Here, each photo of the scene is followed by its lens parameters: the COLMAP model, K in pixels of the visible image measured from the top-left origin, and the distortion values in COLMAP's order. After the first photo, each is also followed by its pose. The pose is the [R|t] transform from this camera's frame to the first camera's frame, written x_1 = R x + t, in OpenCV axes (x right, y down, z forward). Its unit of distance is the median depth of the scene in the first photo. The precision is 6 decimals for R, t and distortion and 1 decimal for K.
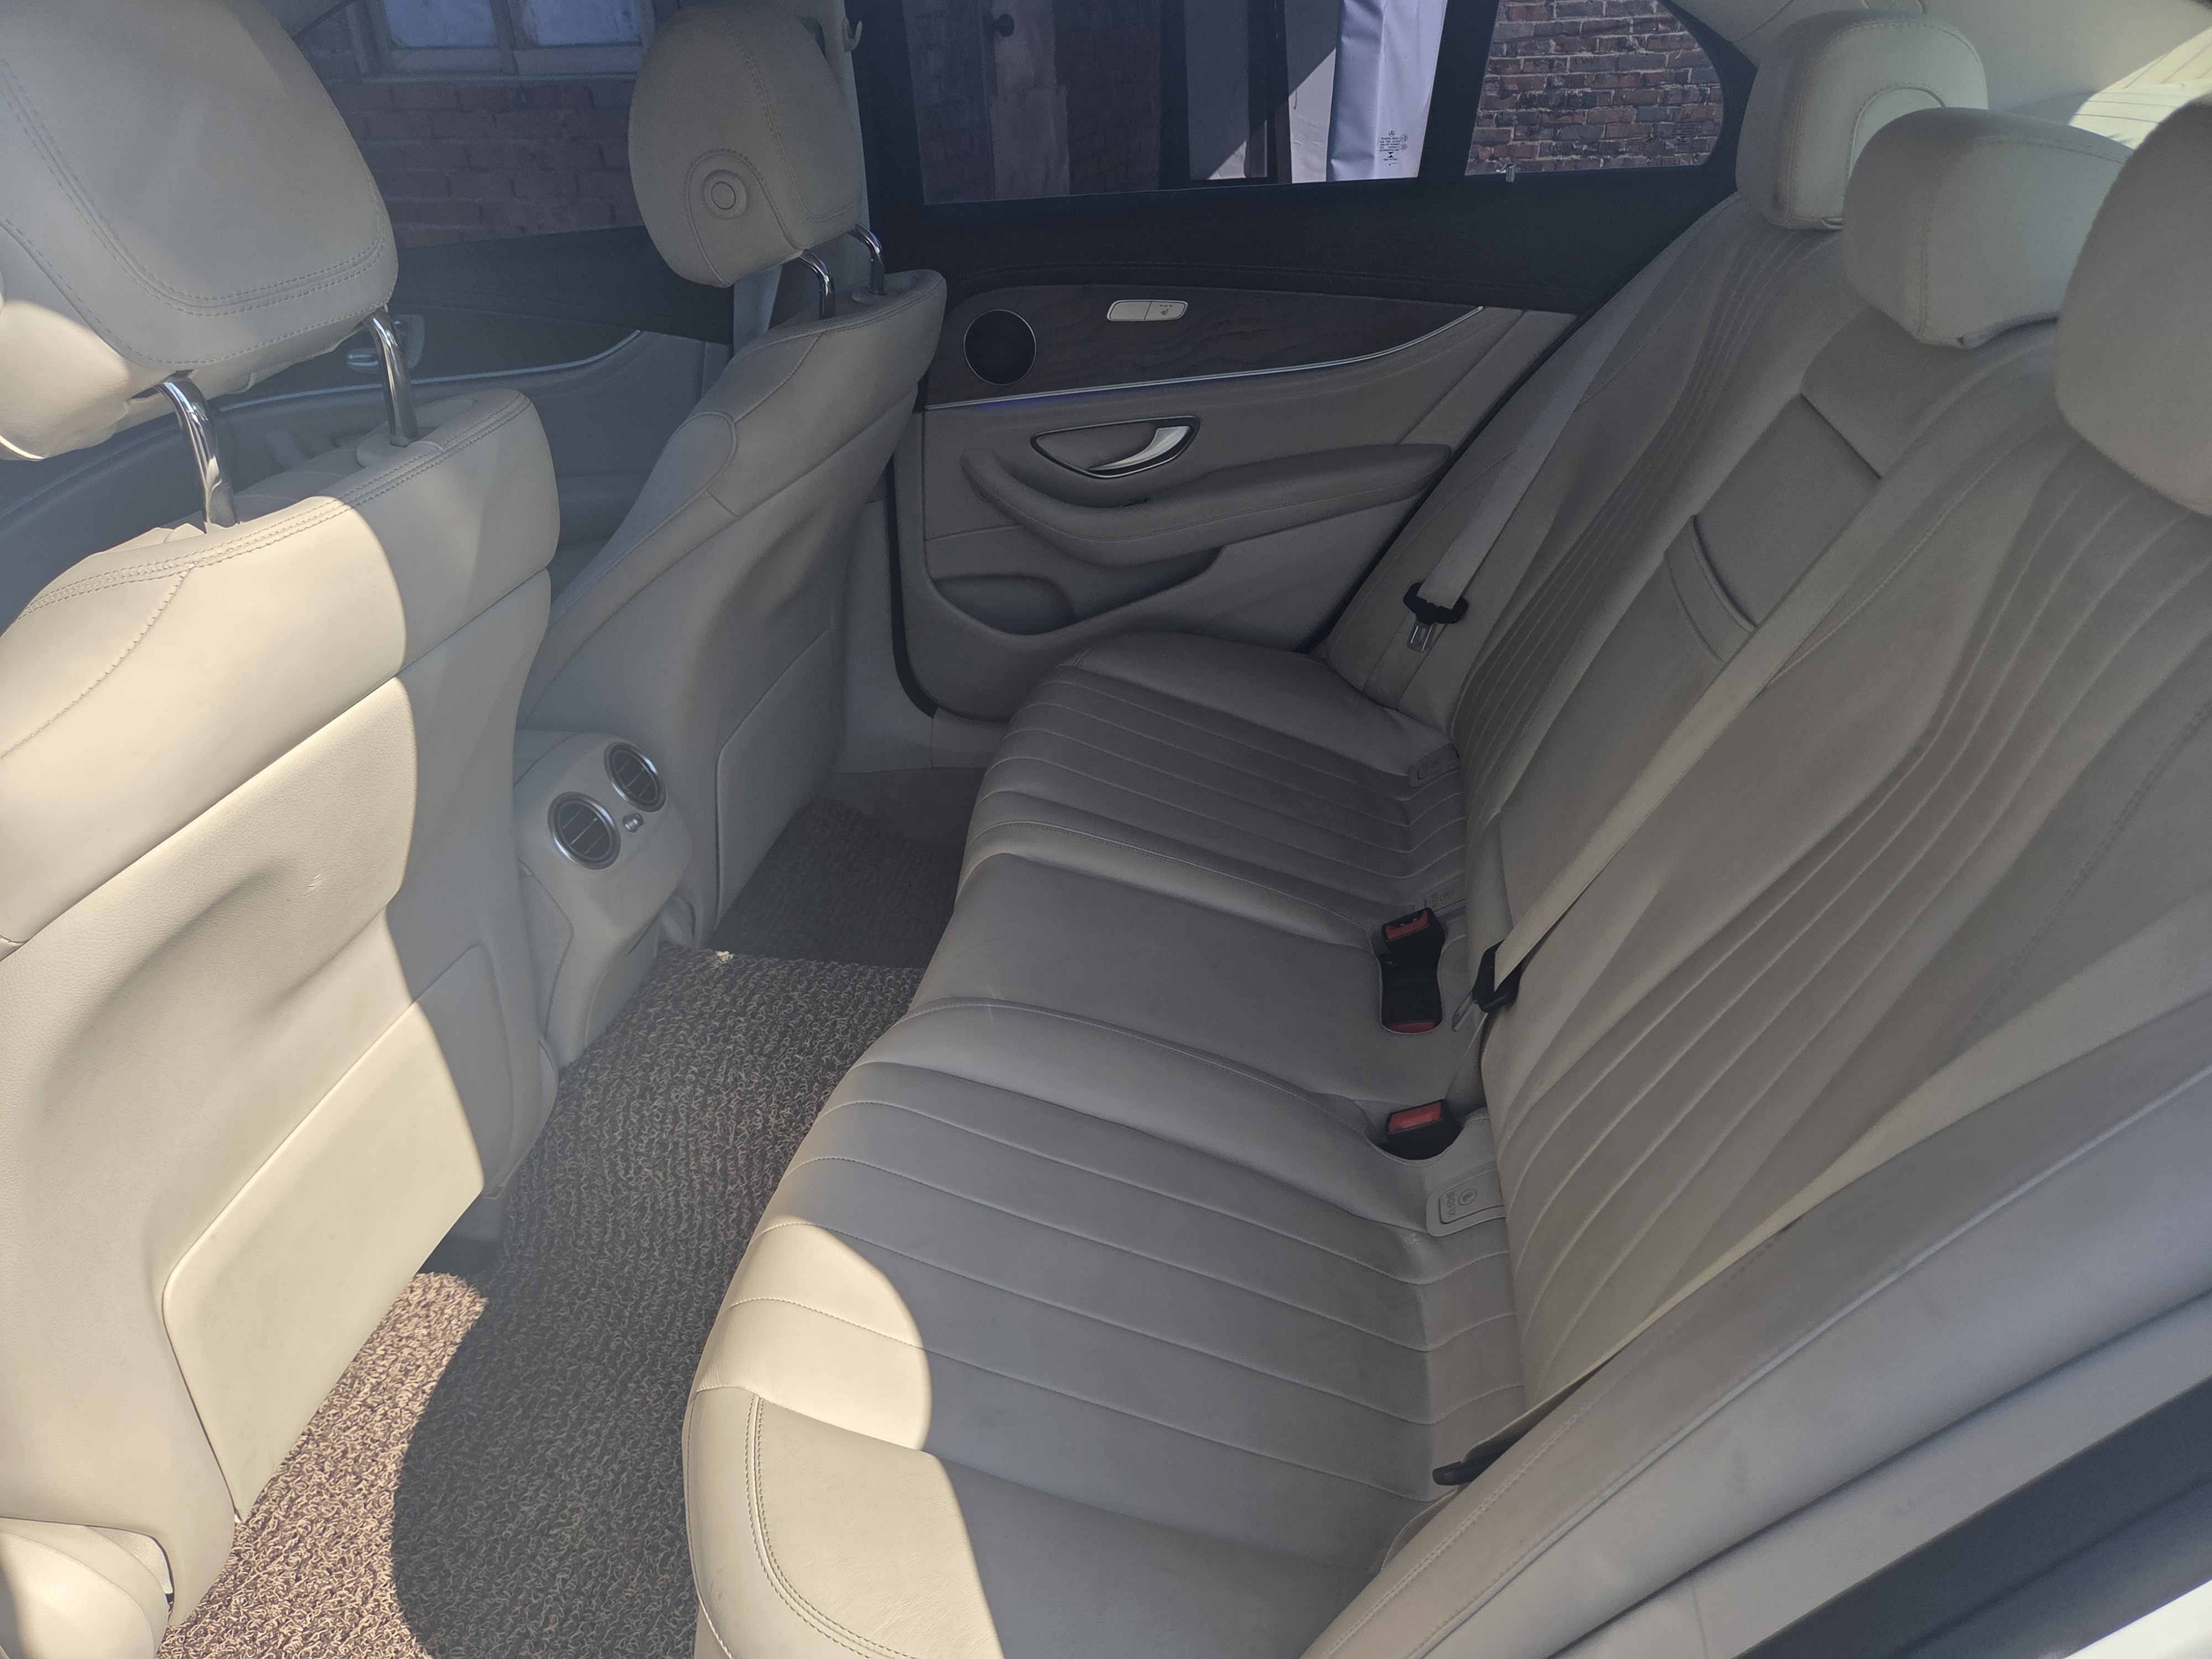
lens RADIAL K [[1516.4, 0, 1102.0], [0, 1516.4, 834.8], [0, 0, 1]] dist [0.054430, -0.050679]
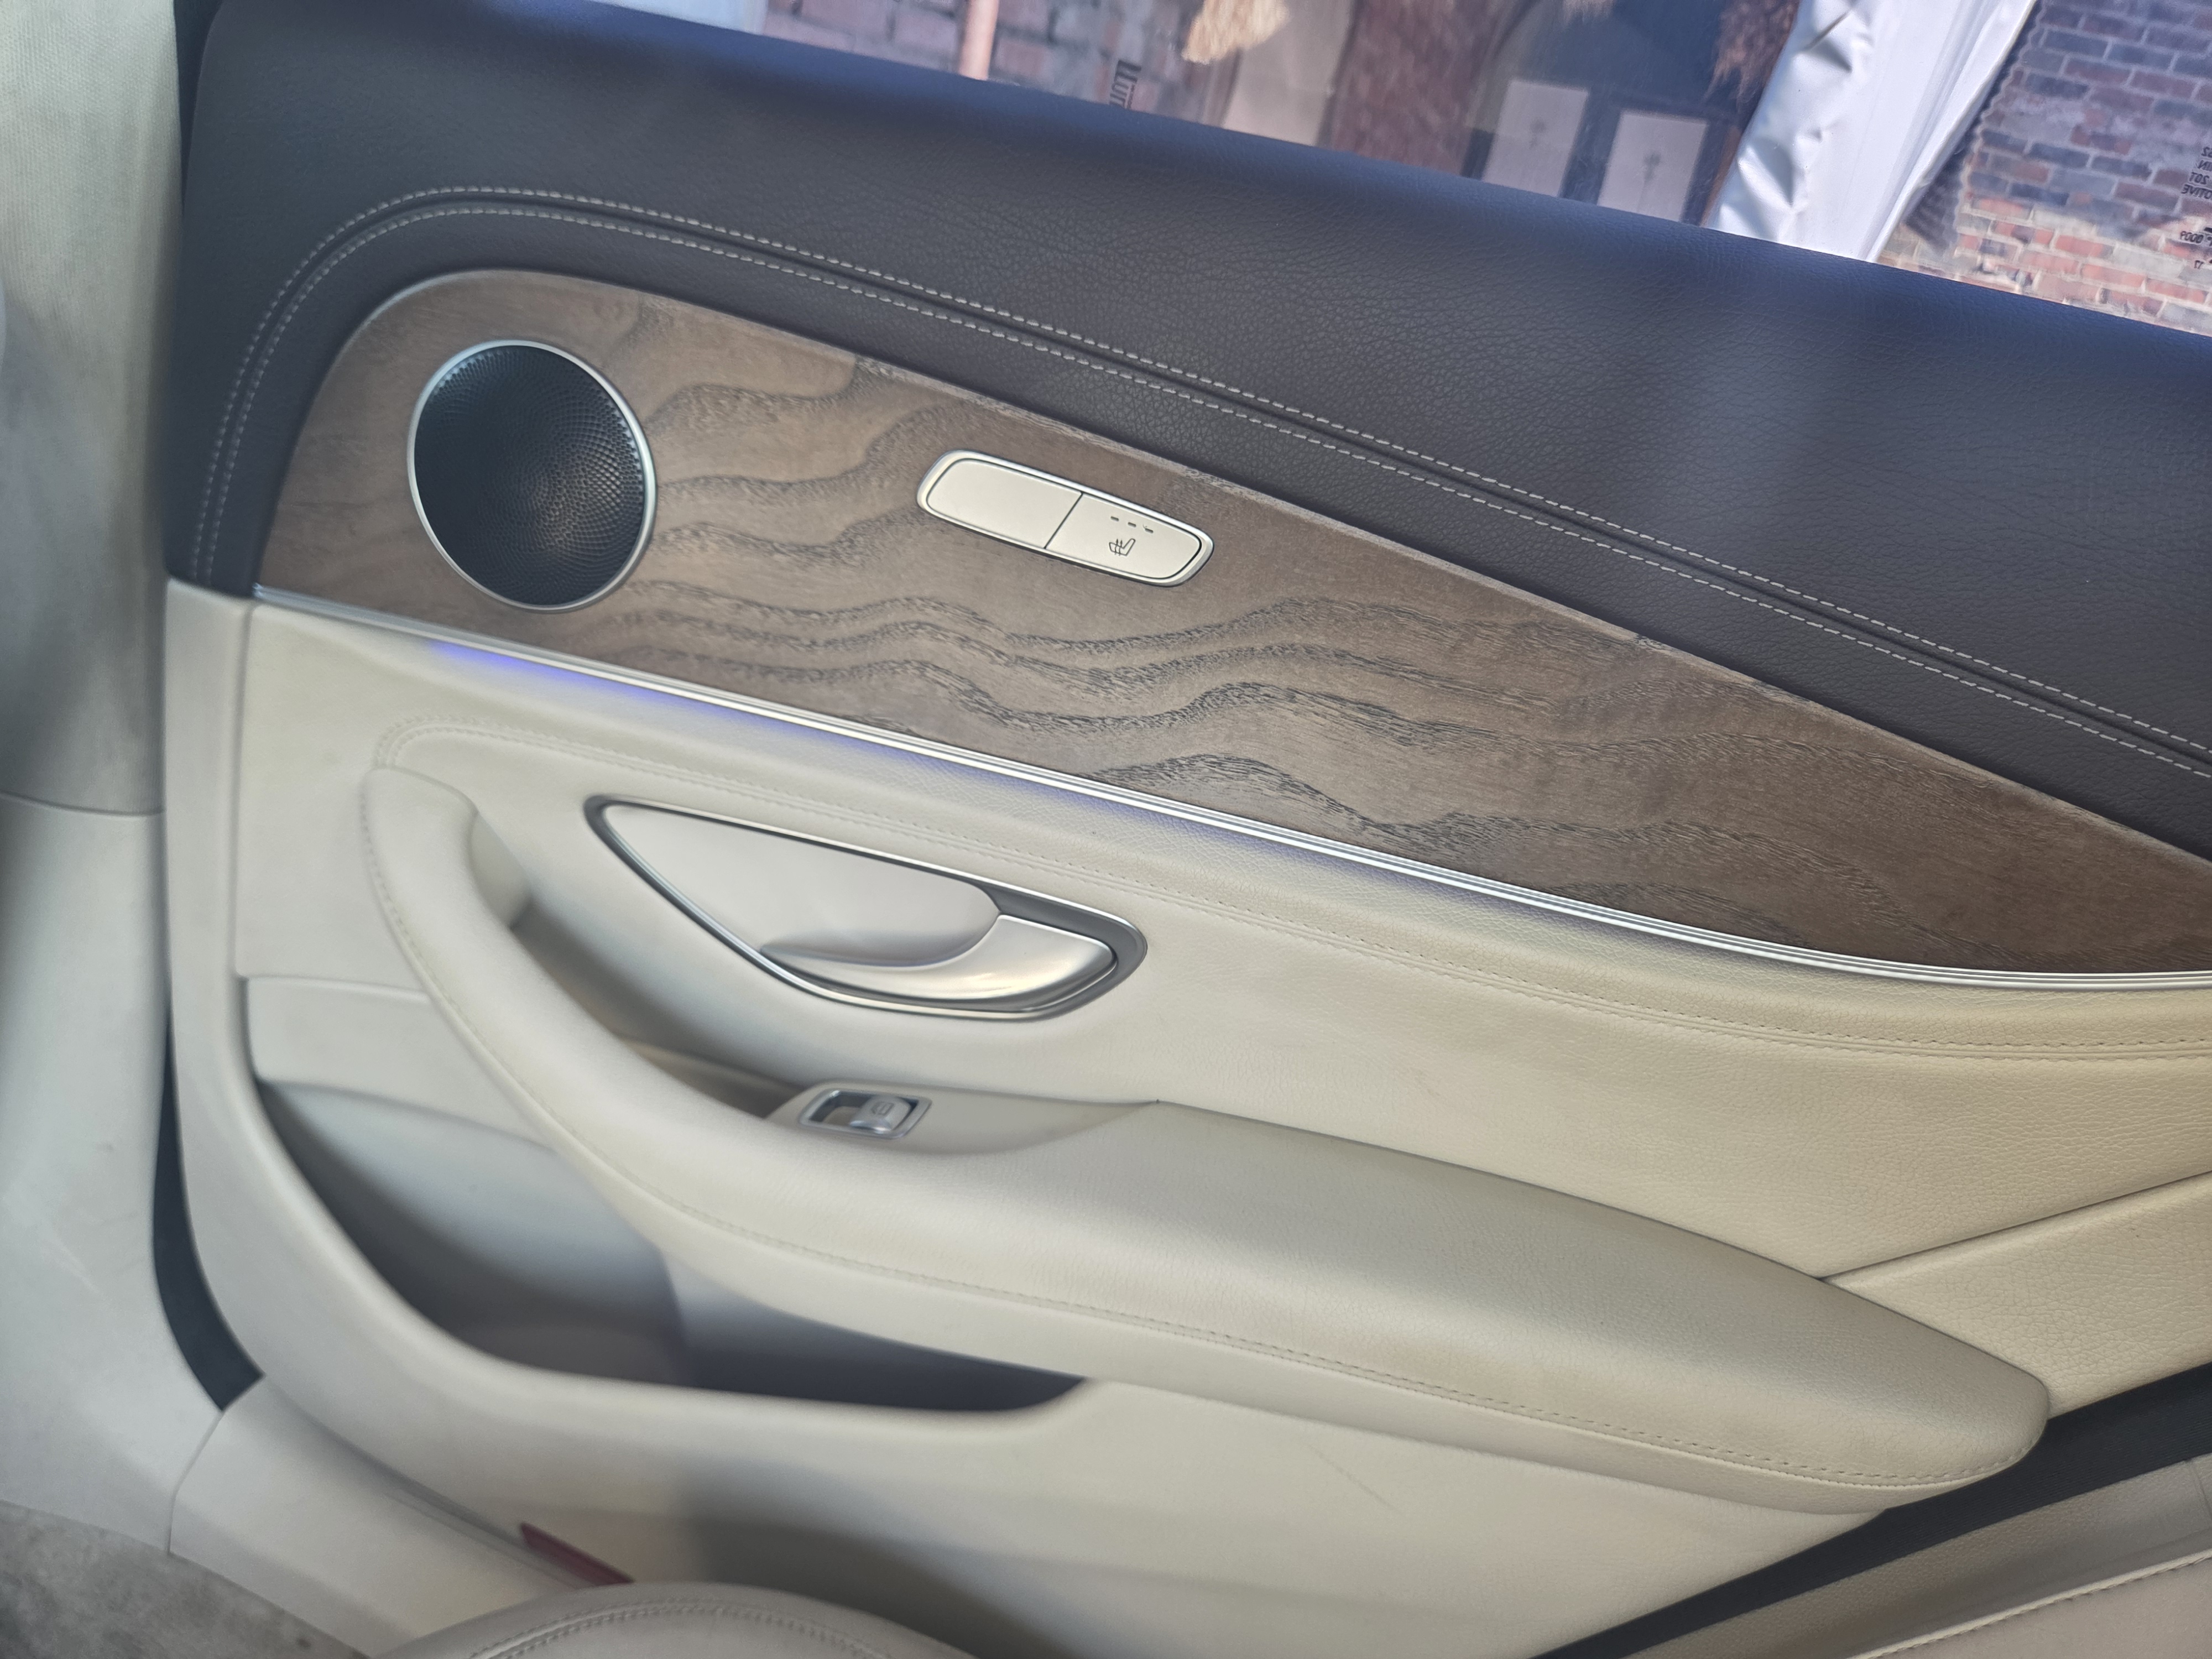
lens RADIAL K [[1516.4, 0, 1102.0], [0, 1516.4, 834.8], [0, 0, 1]] dist [0.054430, -0.050679]
pose [[0.941146, 0.324726, -0.093792, 0.079708], [-0.334679, 0.934105, -0.124248, -0.264780], [0.047265, 0.148325, 0.987808, 0.755455]]
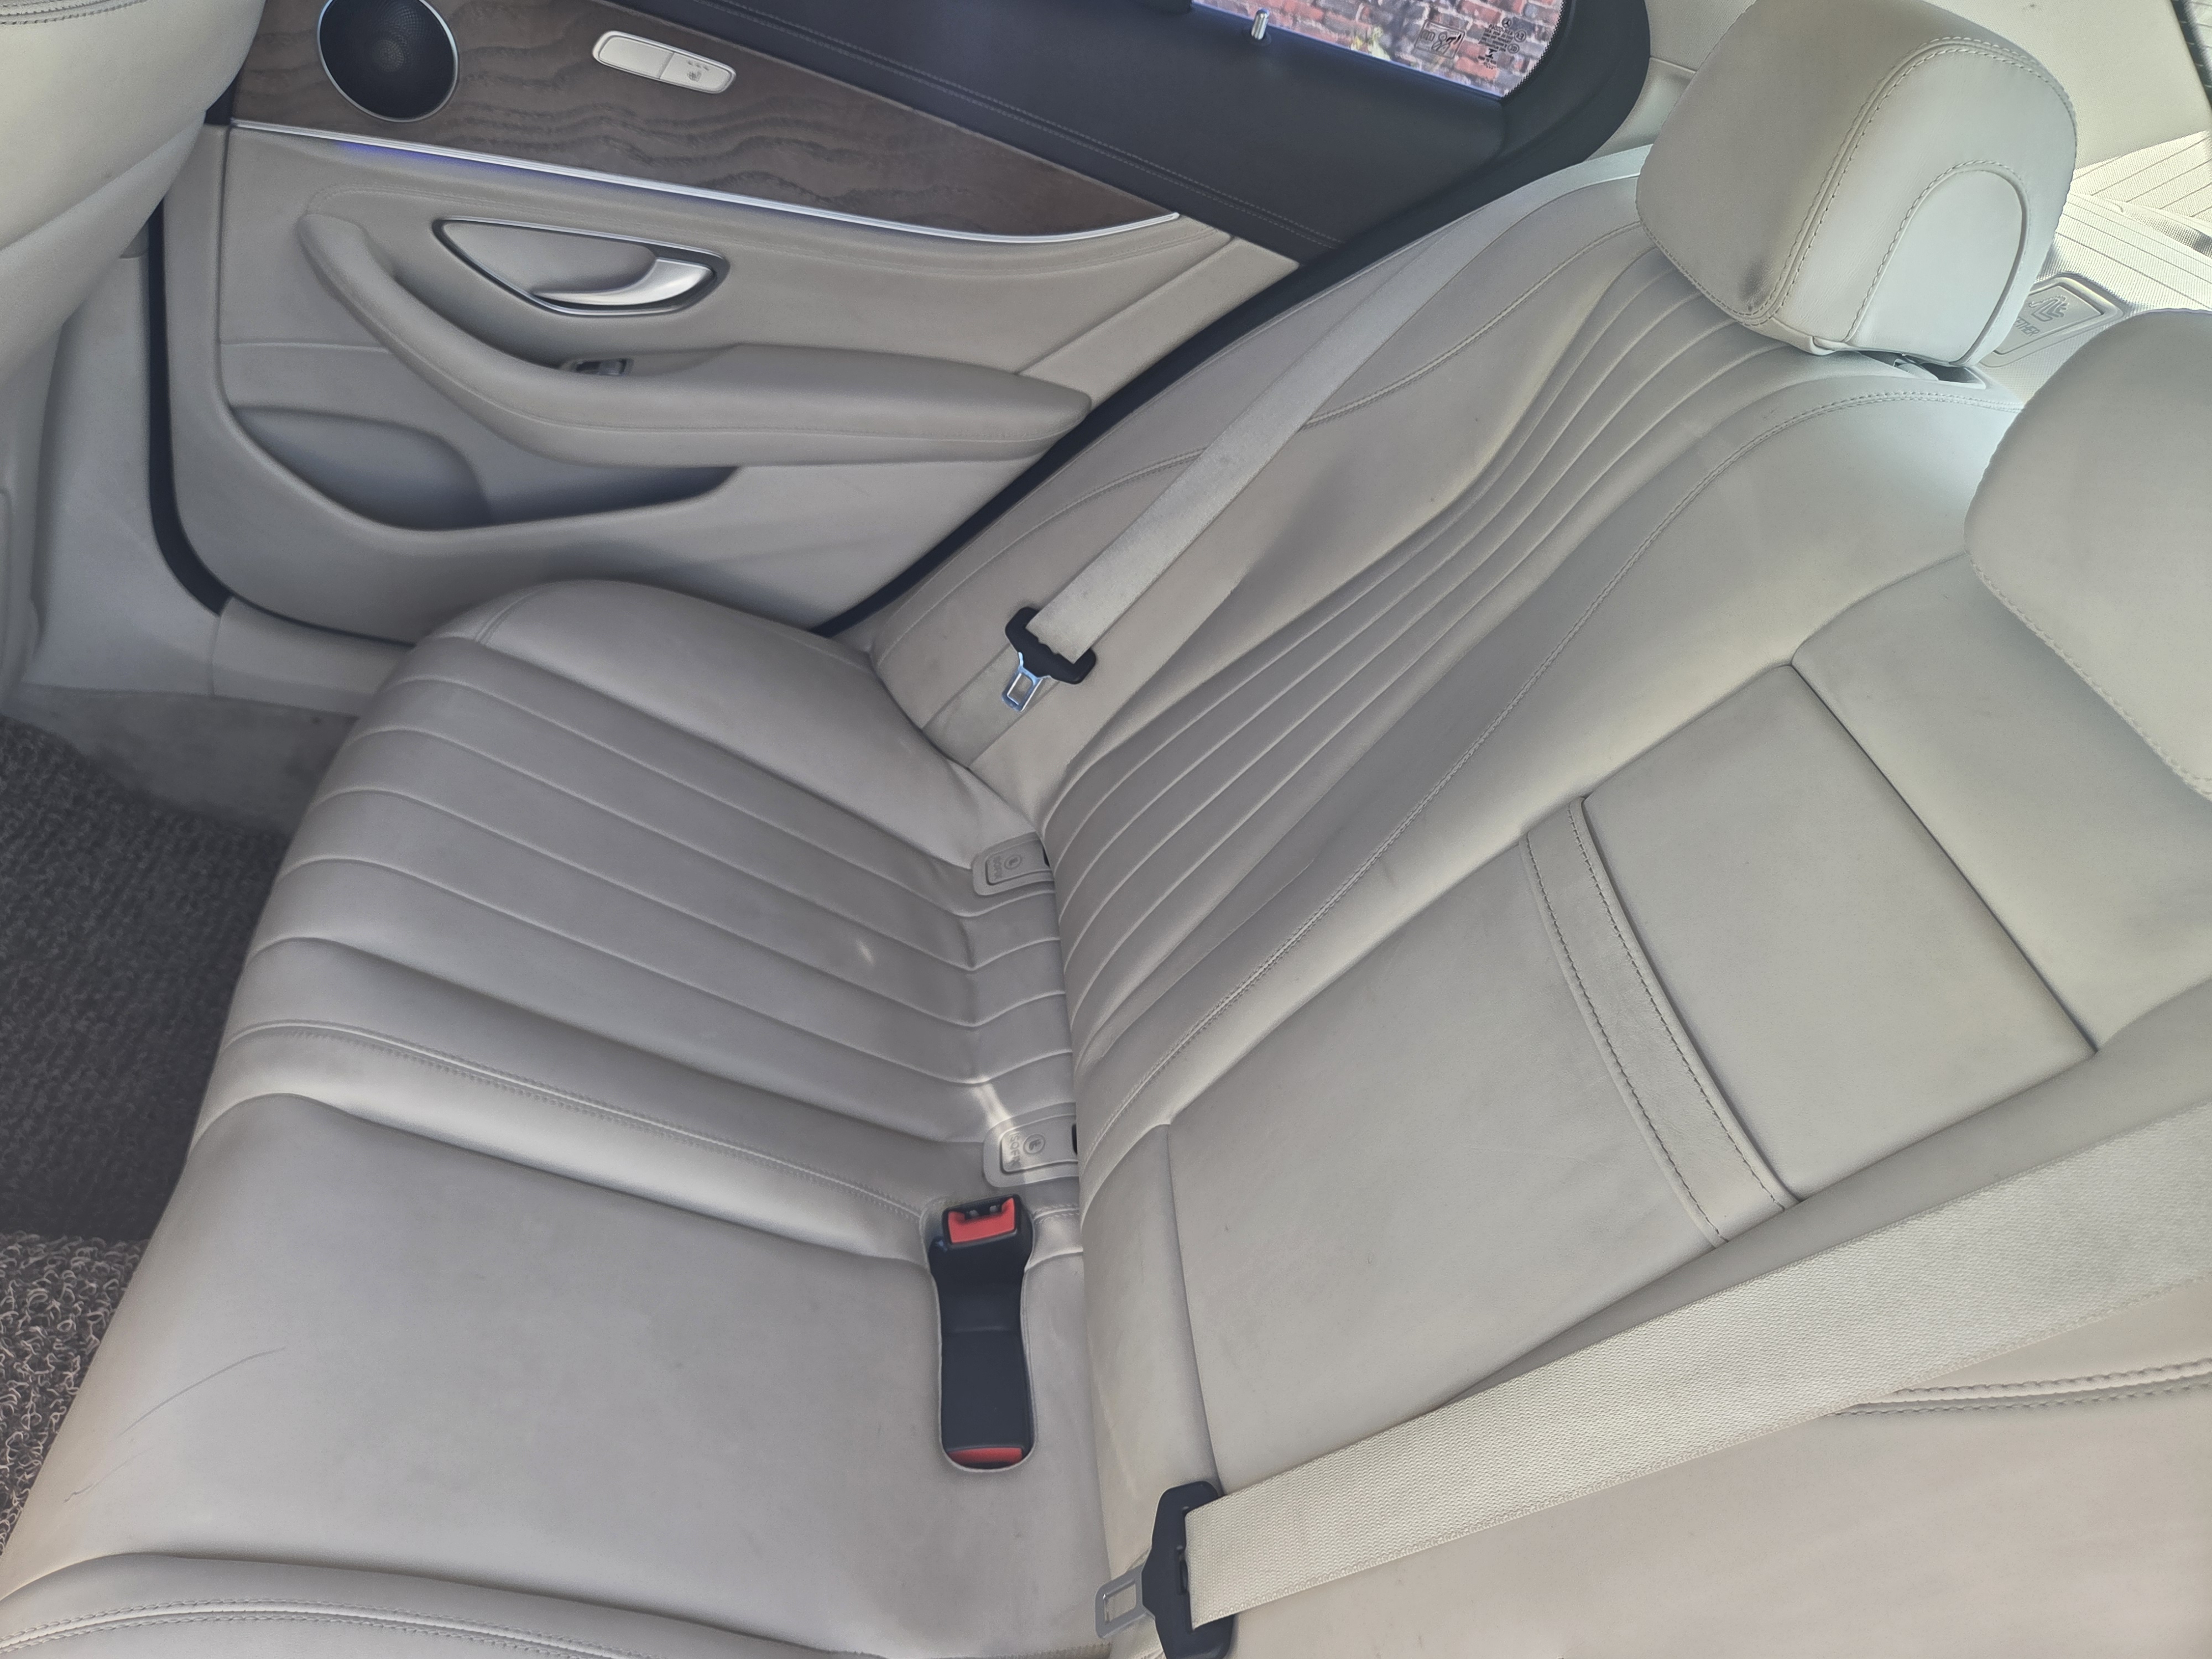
lens RADIAL K [[1516.4, 0, 1102.0], [0, 1516.4, 834.8], [0, 0, 1]] dist [0.054430, -0.050679]
pose [[0.917347, 0.094297, 0.386758, -0.017609], [-0.161987, 0.975890, 0.146281, -0.165918], [-0.363640, -0.196840, 0.910505, 0.332432]]
